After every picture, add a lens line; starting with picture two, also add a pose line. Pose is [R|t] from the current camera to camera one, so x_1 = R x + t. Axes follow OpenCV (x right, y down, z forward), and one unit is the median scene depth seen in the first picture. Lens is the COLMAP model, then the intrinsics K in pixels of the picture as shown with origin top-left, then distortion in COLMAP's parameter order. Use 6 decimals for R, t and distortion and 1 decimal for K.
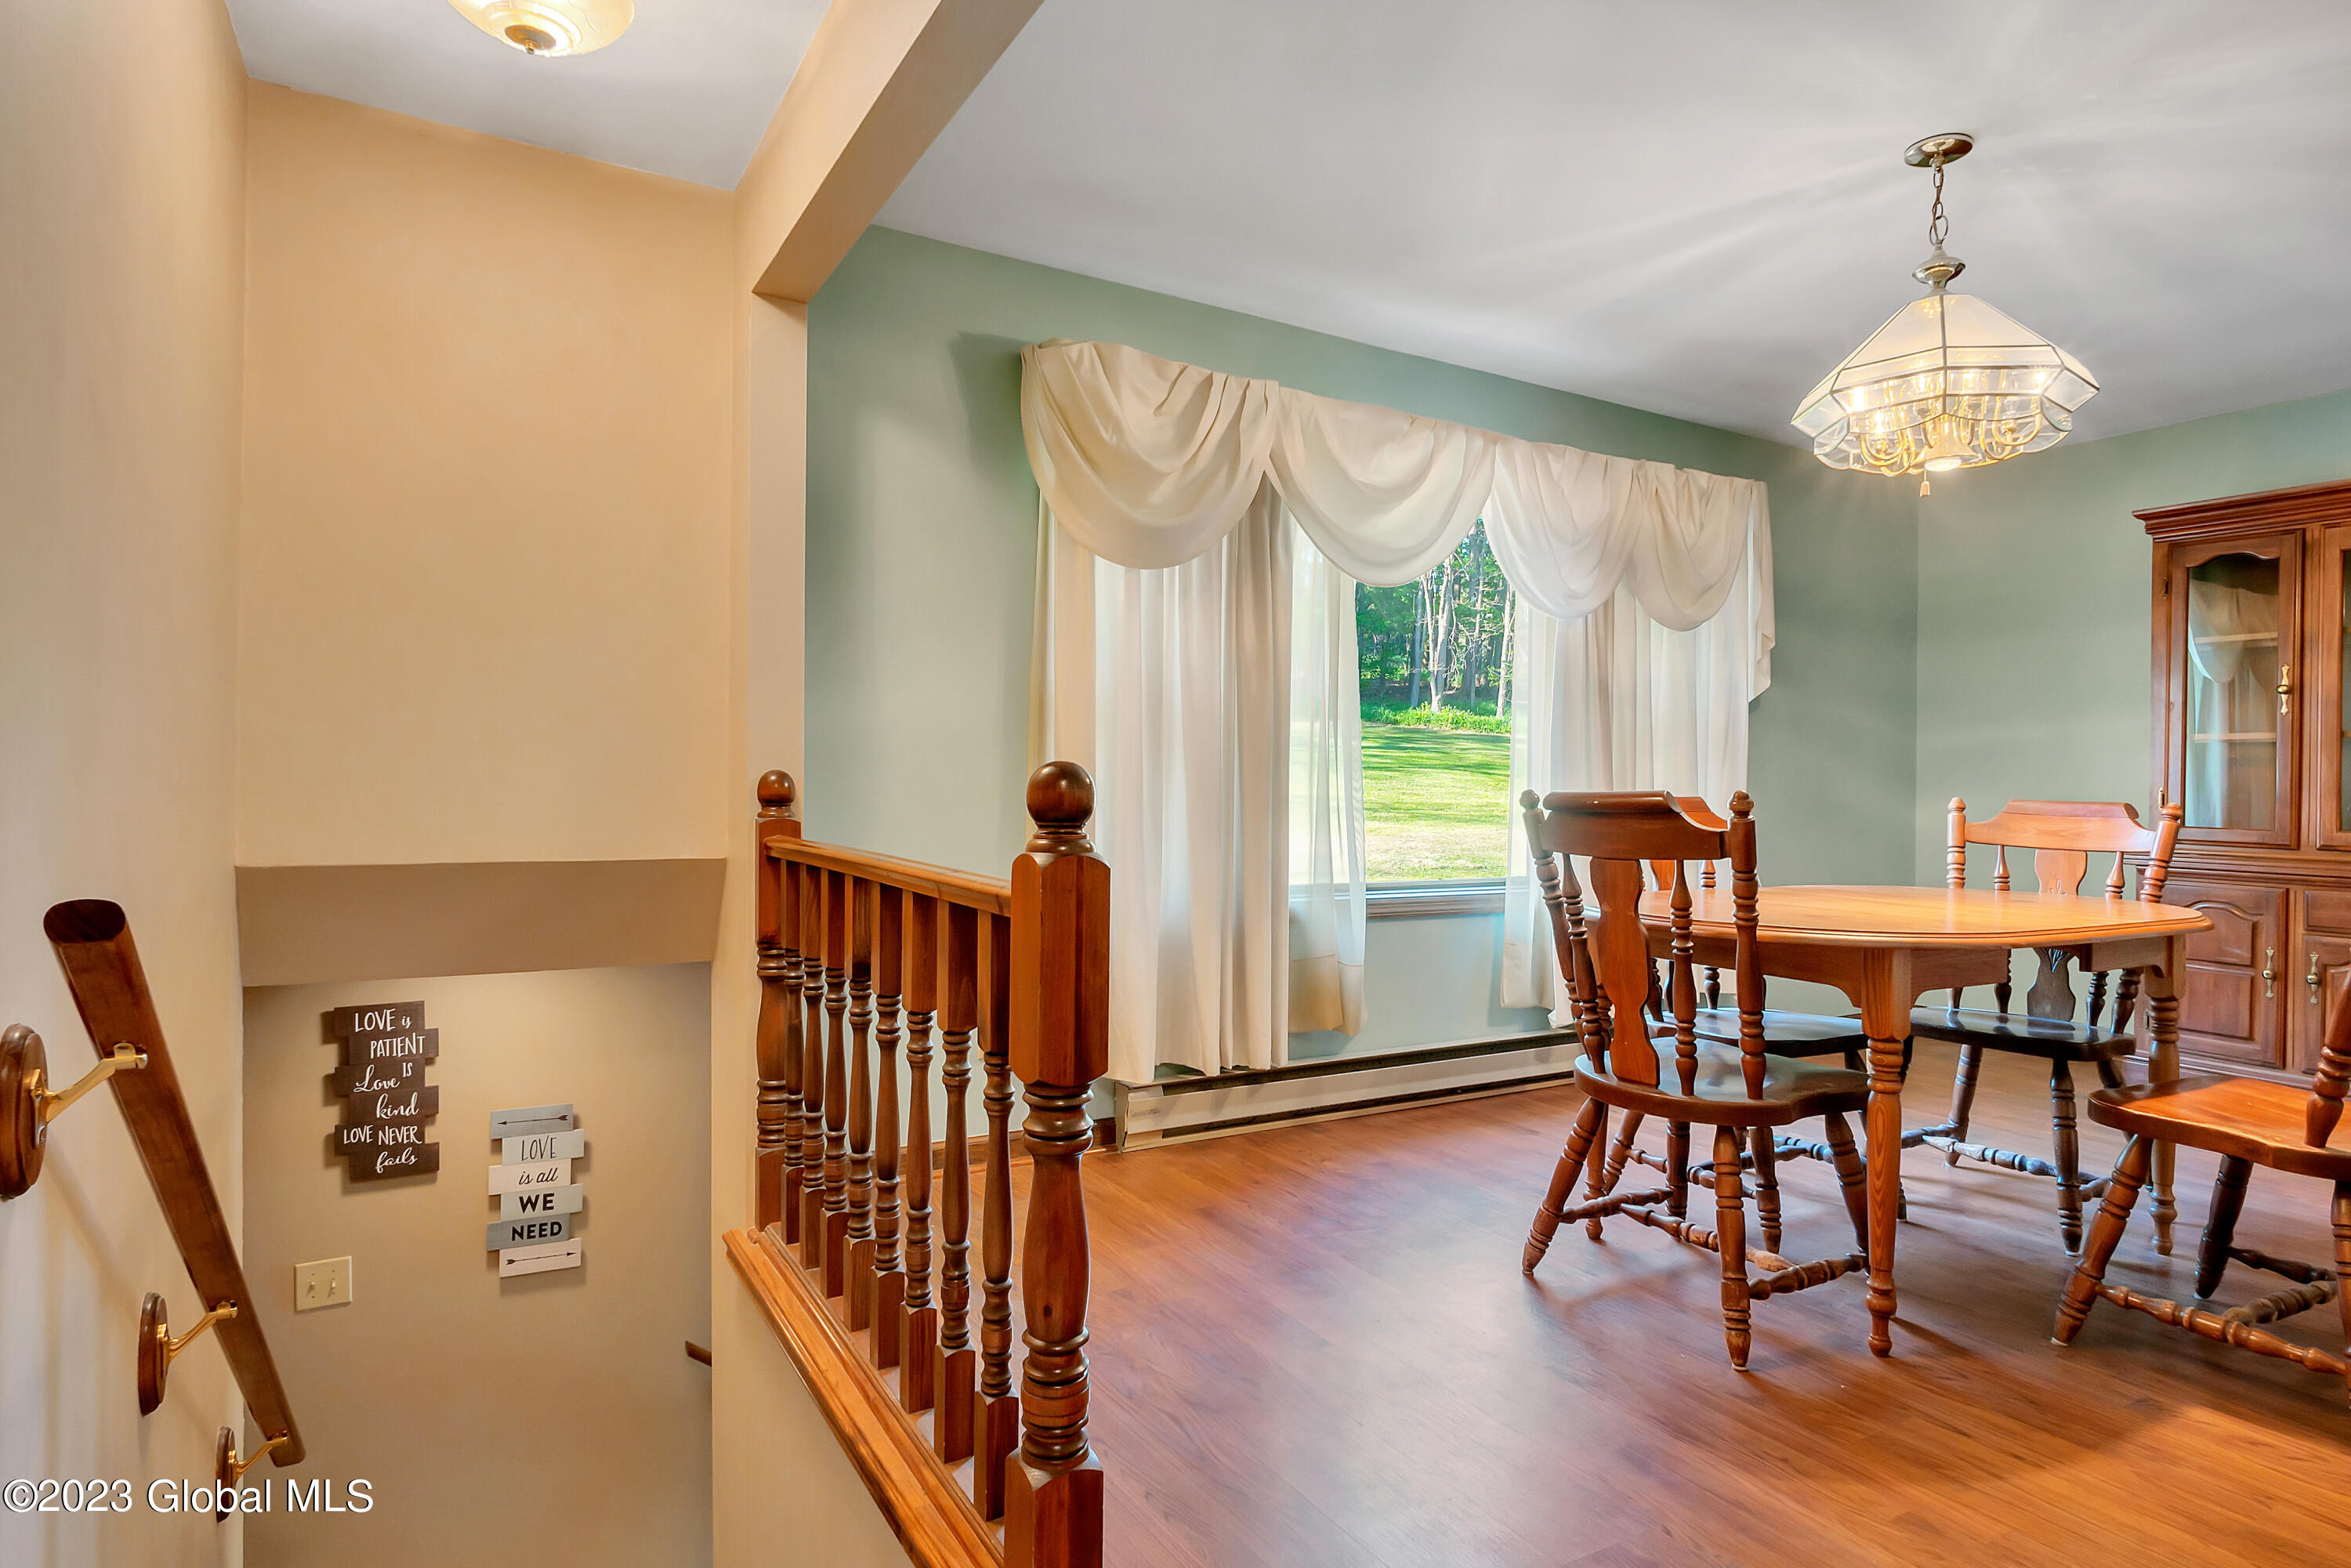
lens RADIAL K [[1275.2, 0, 1178.3], [0, 1275.2, 769.6], [0, 0, 1]] dist [-0.015935, 0.002607]
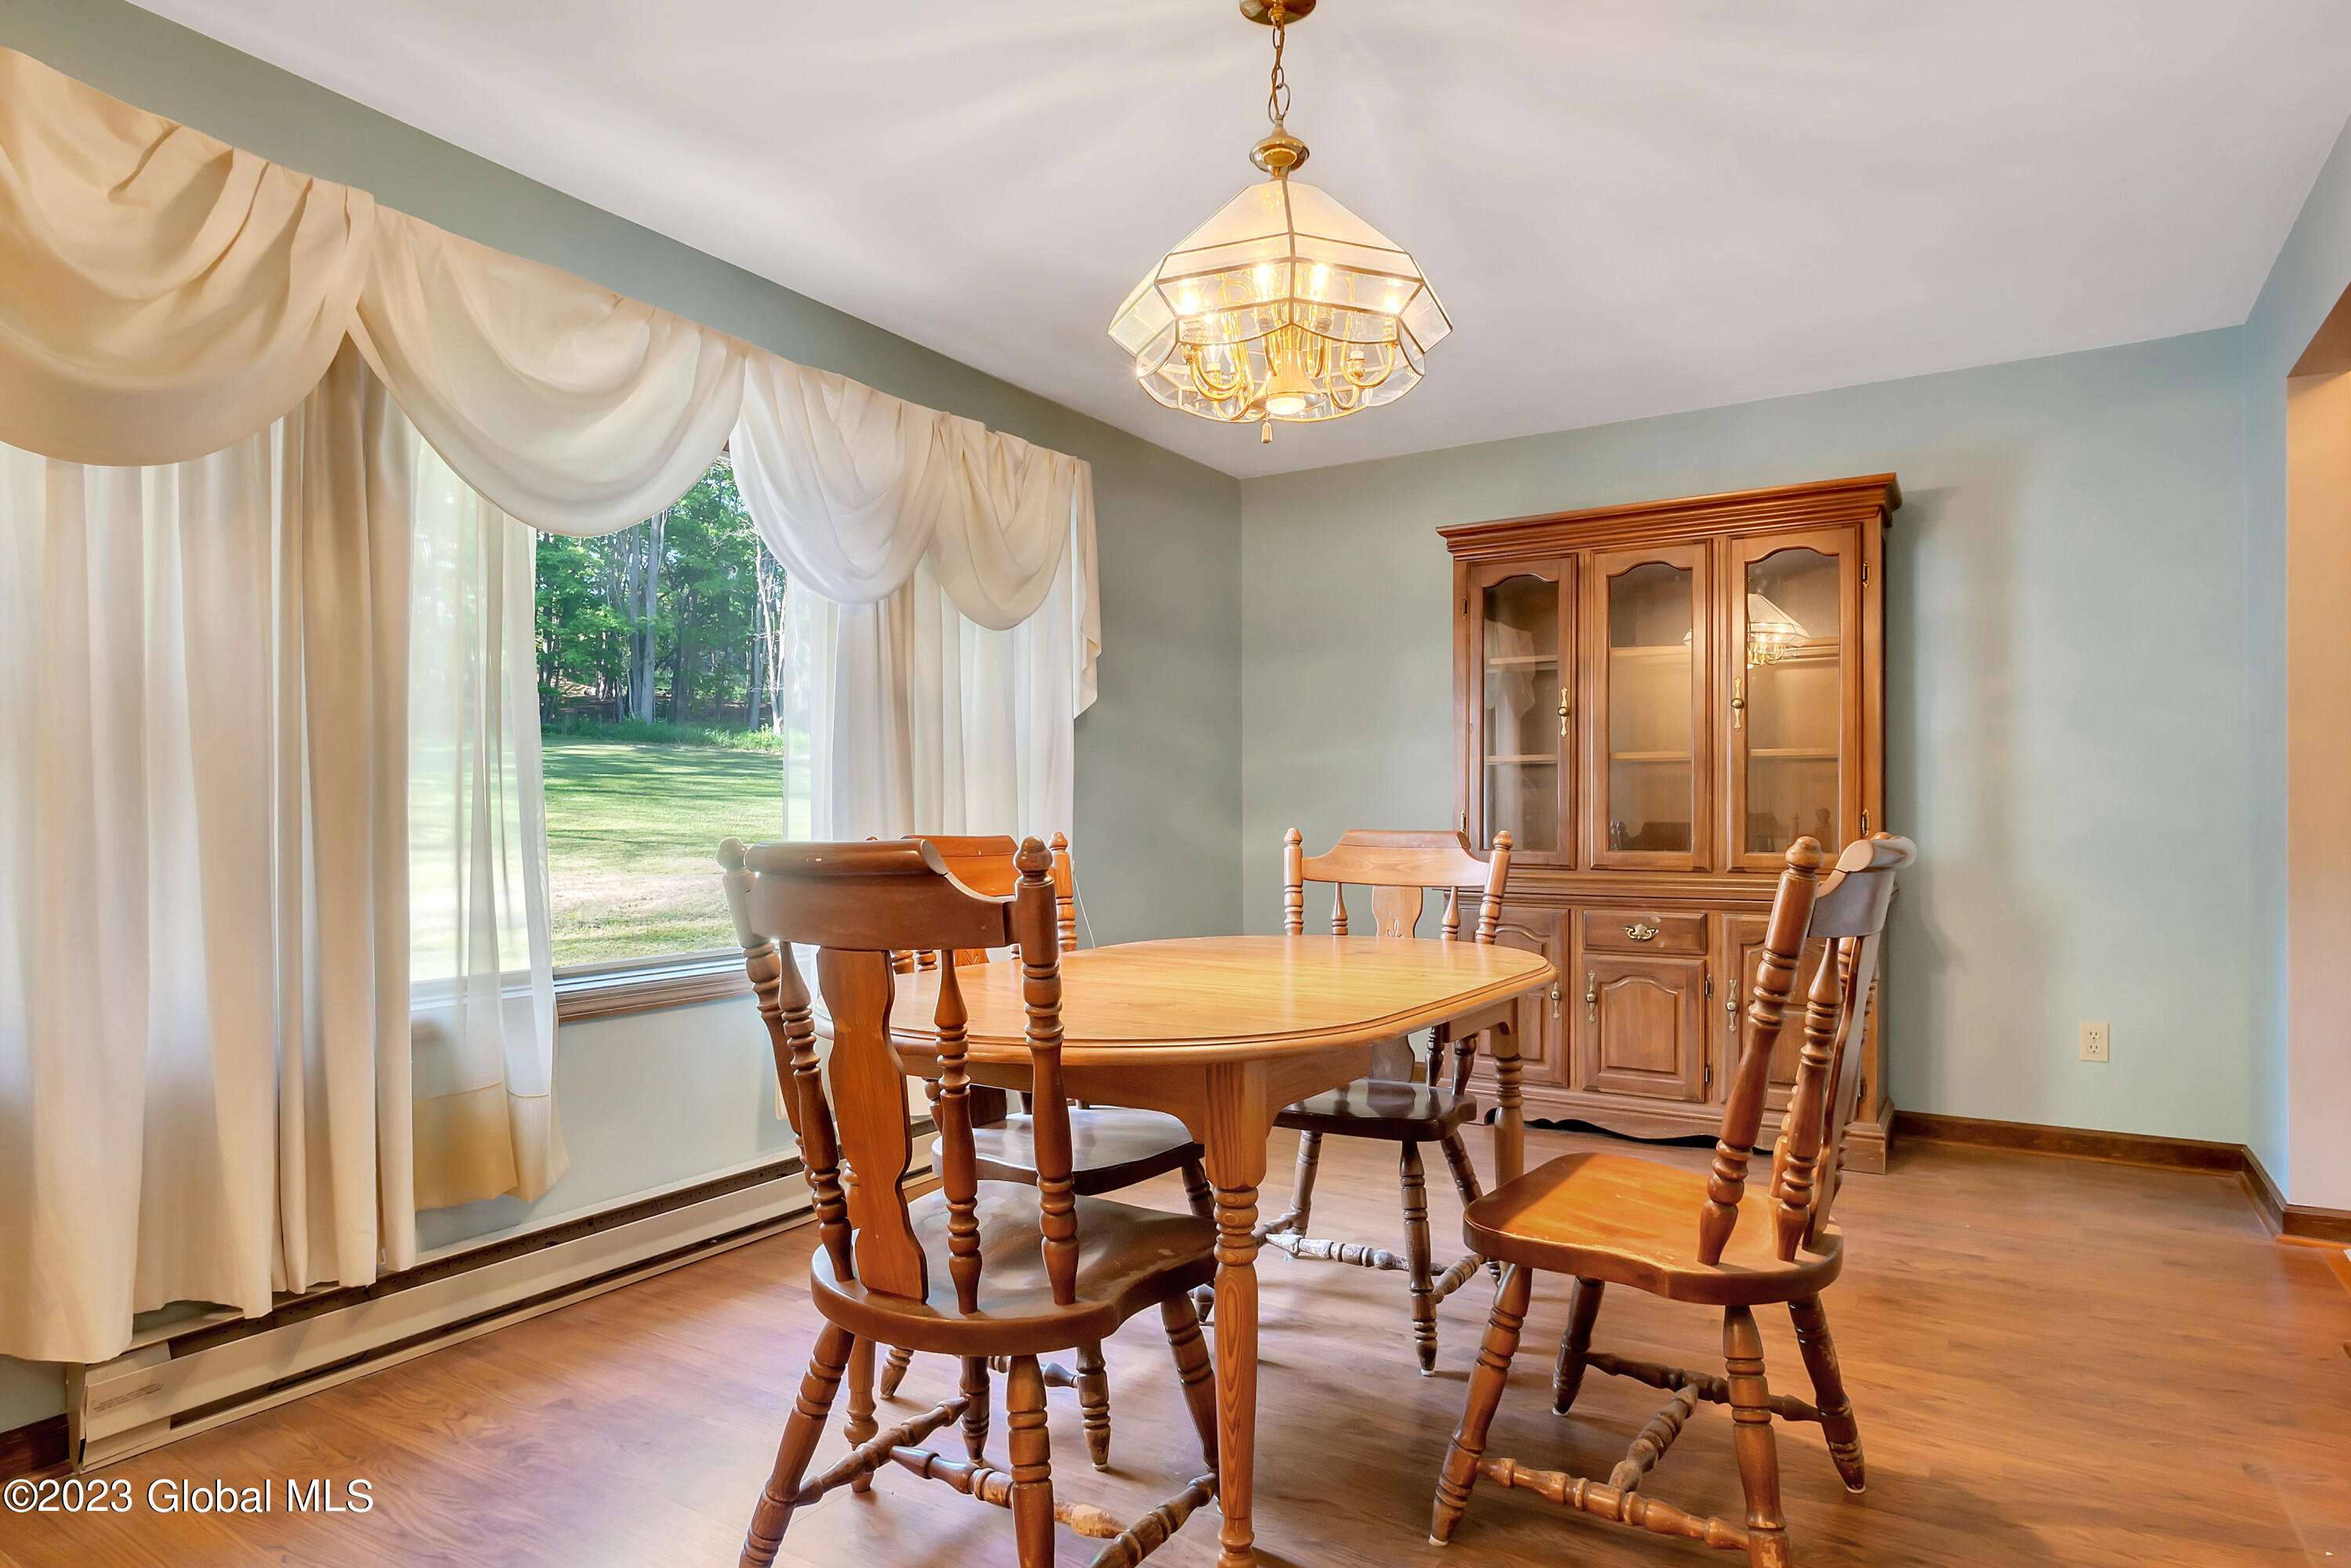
lens RADIAL K [[1275.2, 0, 1178.3], [0, 1275.2, 769.6], [0, 0, 1]] dist [-0.015935, 0.002607]
pose [[0.883447, -0.003048, 0.468522, 0.141512], [0.012793, 0.999763, -0.017618, -0.003612], [-0.468357, 0.021558, 0.883276, 0.274170]]
